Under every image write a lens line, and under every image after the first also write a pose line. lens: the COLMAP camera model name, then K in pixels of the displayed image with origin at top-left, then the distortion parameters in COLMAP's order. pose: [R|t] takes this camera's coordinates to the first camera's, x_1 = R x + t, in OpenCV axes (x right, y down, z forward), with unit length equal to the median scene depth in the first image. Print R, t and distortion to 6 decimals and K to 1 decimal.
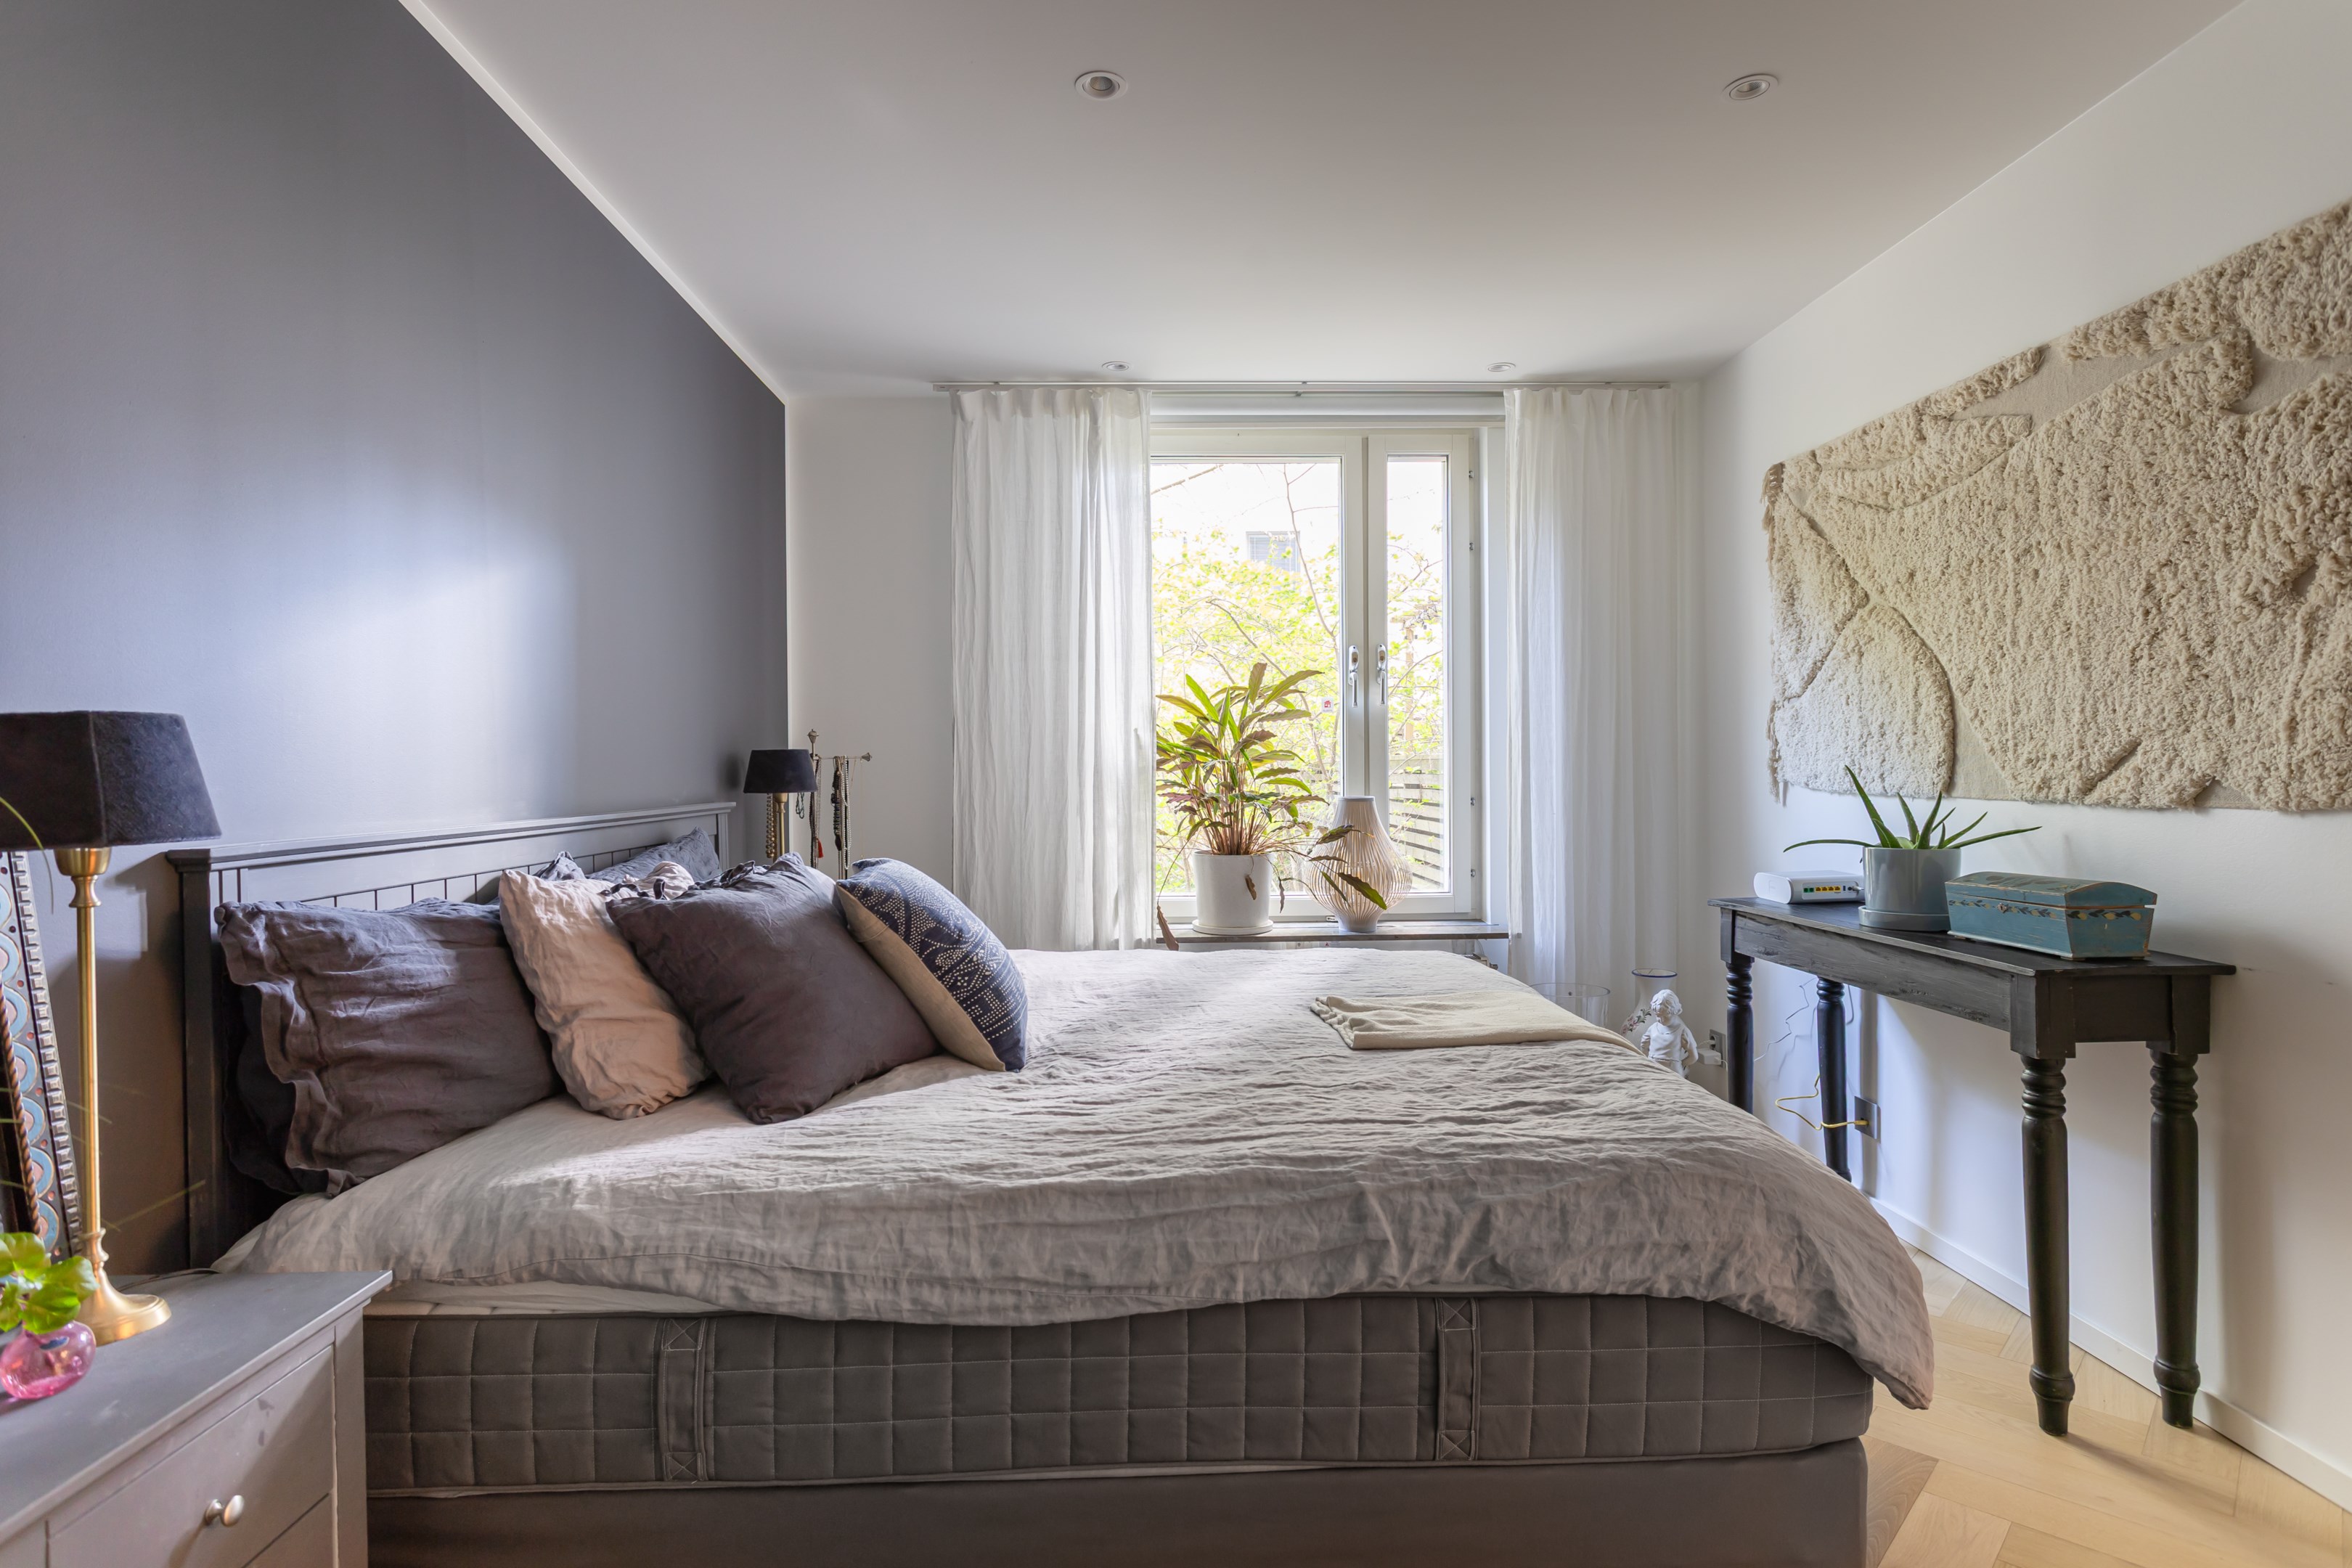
lens RADIAL K [[1215.1, 0, 1170.2], [0, 1215.1, 785.0], [0, 0, 1]] dist [0.002493, 0.000701]
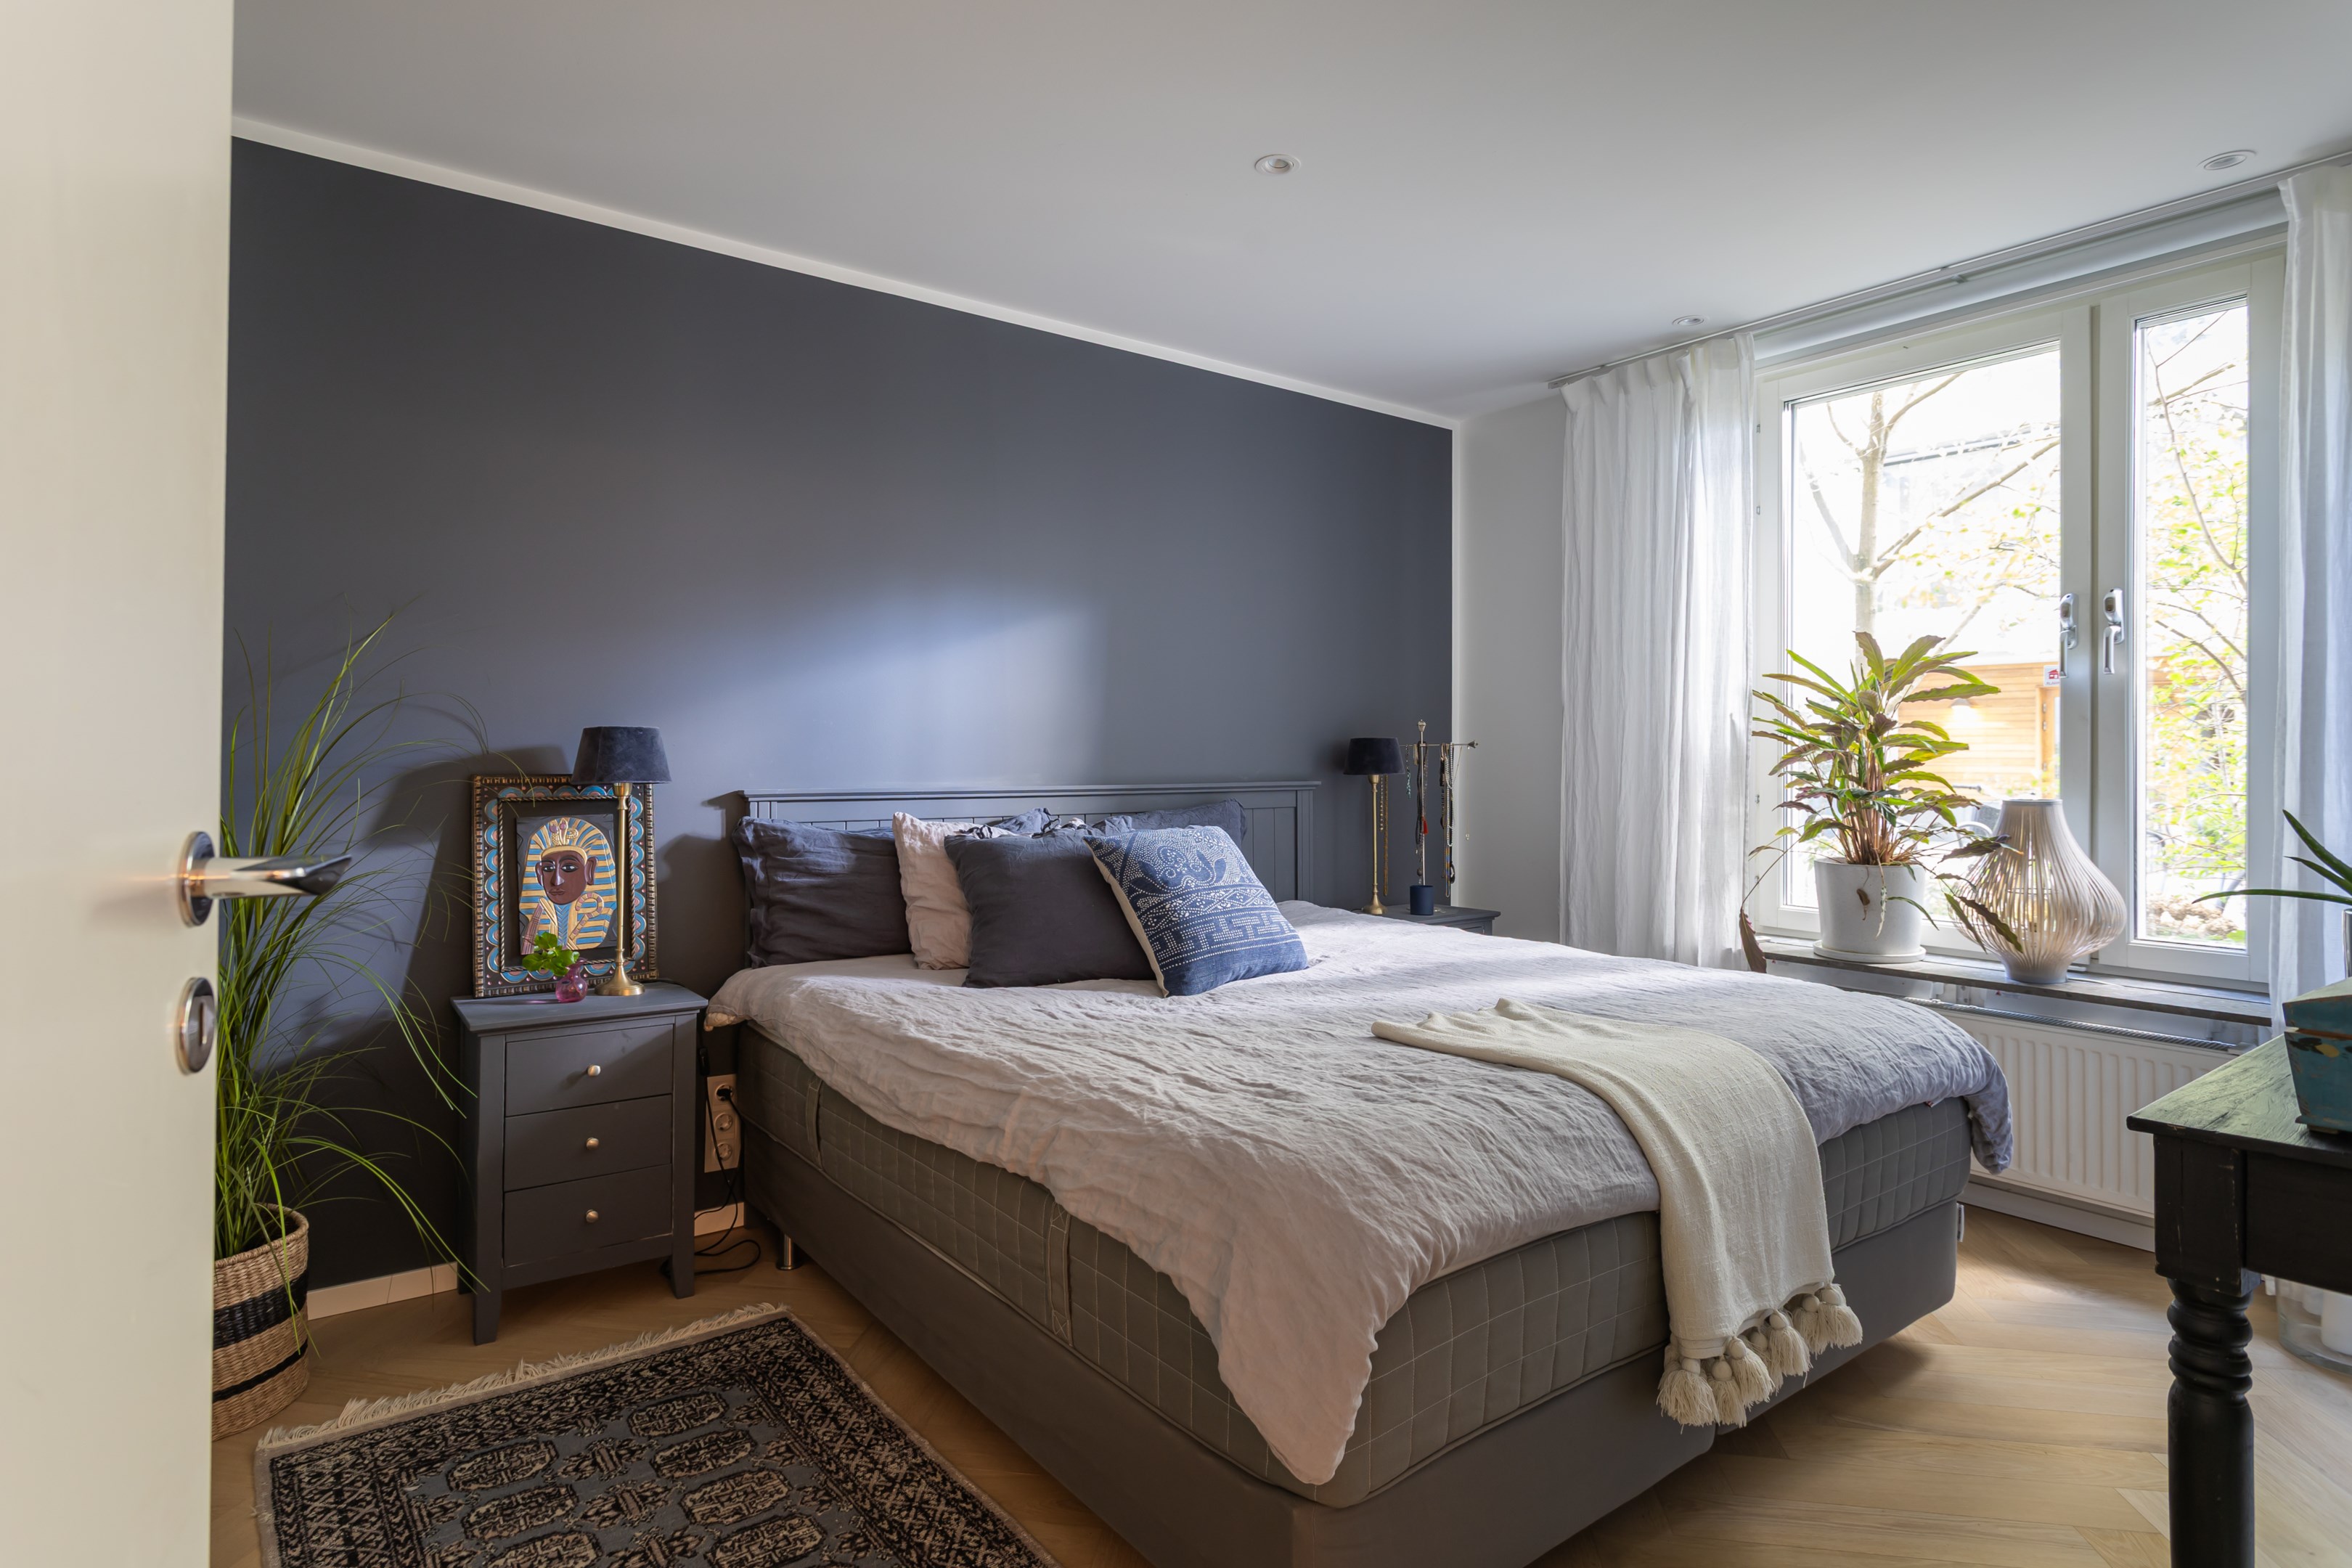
lens RADIAL K [[1215.1, 0, 1165.3], [0, 1215.1, 765.2], [0, 0, 1]] dist [0.002493, 0.000701]
pose [[0.580907, 0.016859, -0.813796, 0.871462], [-0.019190, 0.999791, 0.007013, -0.012689], [0.813744, 0.011543, 0.581109, 0.262336]]
